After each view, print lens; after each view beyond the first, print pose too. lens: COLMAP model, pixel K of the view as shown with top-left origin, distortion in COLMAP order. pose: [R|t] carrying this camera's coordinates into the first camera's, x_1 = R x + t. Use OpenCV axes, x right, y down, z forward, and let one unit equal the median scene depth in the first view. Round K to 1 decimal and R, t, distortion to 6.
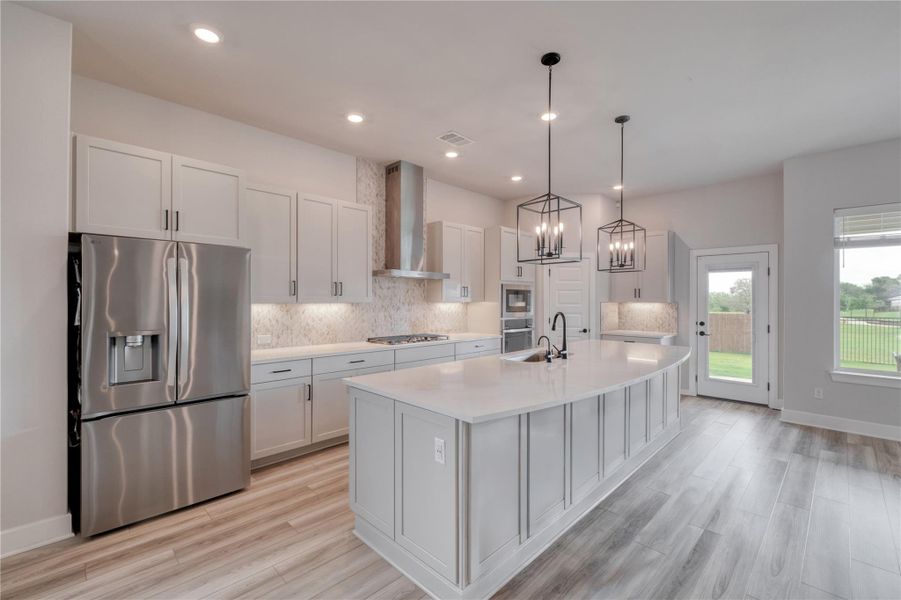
lens RADIAL K [[386.0, 0, 455.1], [0, 386.0, 297.3], [0, 0, 1]] dist [0.000309, -0.000134]
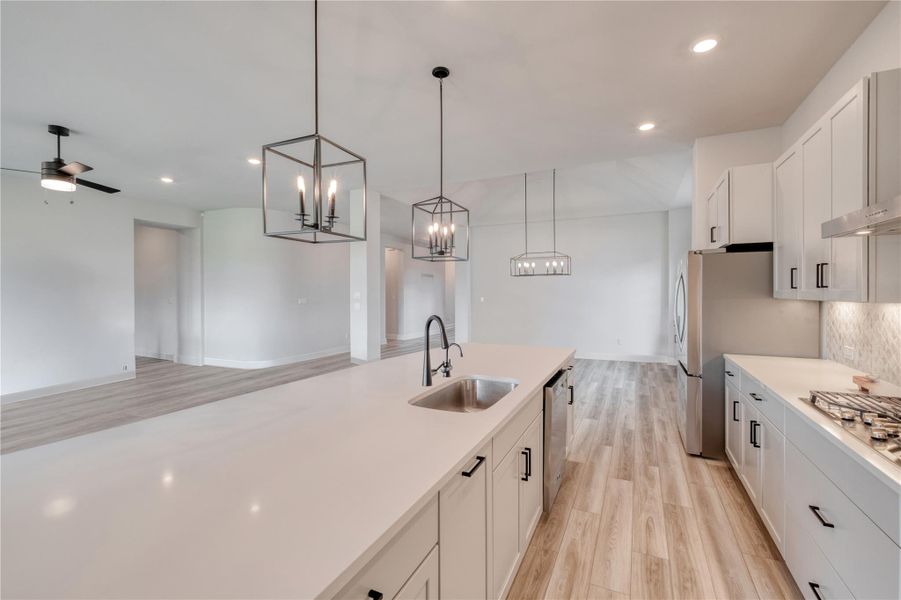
lens RADIAL K [[386.0, 0, 455.1], [0, 386.0, 297.3], [0, 0, 1]] dist [0.000309, -0.000134]
pose [[-0.941511, 0.003659, -0.336962, 0.326512], [0.001360, 0.999974, 0.007060, 0.003494], [0.336979, 0.006189, -0.941492, 1.157035]]
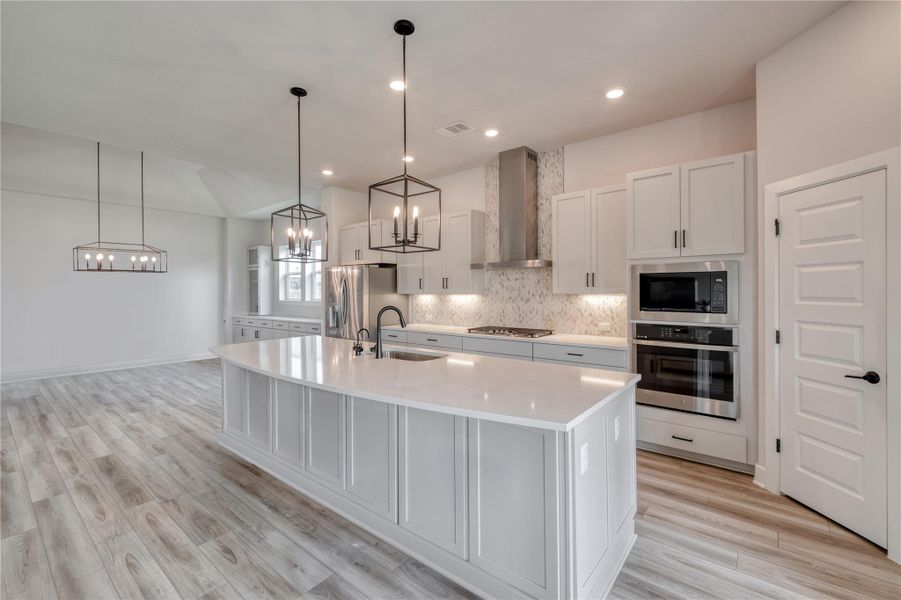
lens RADIAL K [[389.4, 0, 450.4], [0, 389.4, 291.7], [0, 0, 1]] dist [-0.001399, -0.000872]
pose [[0.095831, -0.001282, -0.995397, 0.848097], [0.011842, 0.999930, -0.000148, 0.005962], [0.995327, -0.011773, 0.095839, 0.763977]]
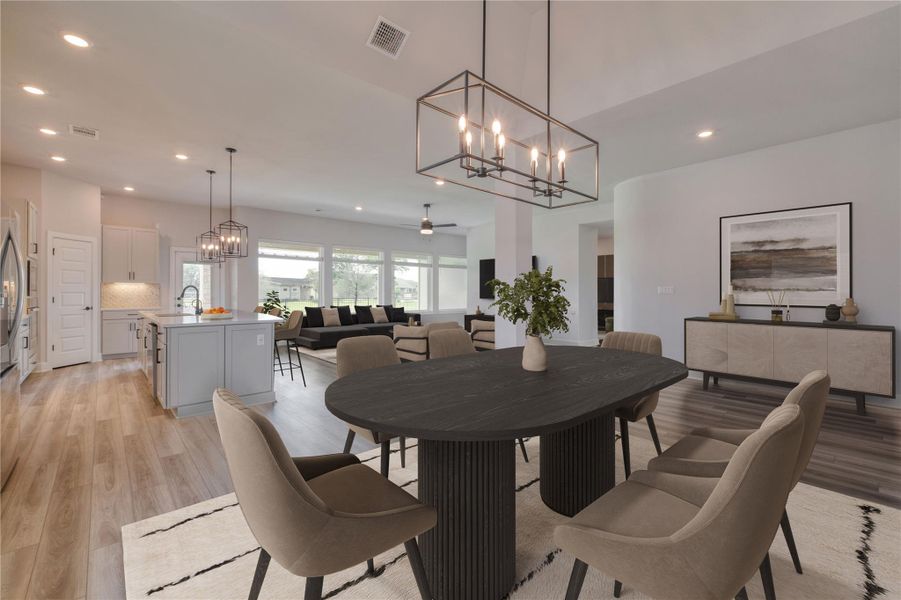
lens RADIAL K [[389.4, 0, 450.4], [0, 389.4, 291.7], [0, 0, 1]] dist [-0.001399, -0.000872]
pose [[0.054796, -0.002228, 0.998495, -0.915755], [-0.009404, 0.999952, 0.002747, 0.035318], [-0.998453, -0.009540, 0.054773, -0.105605]]
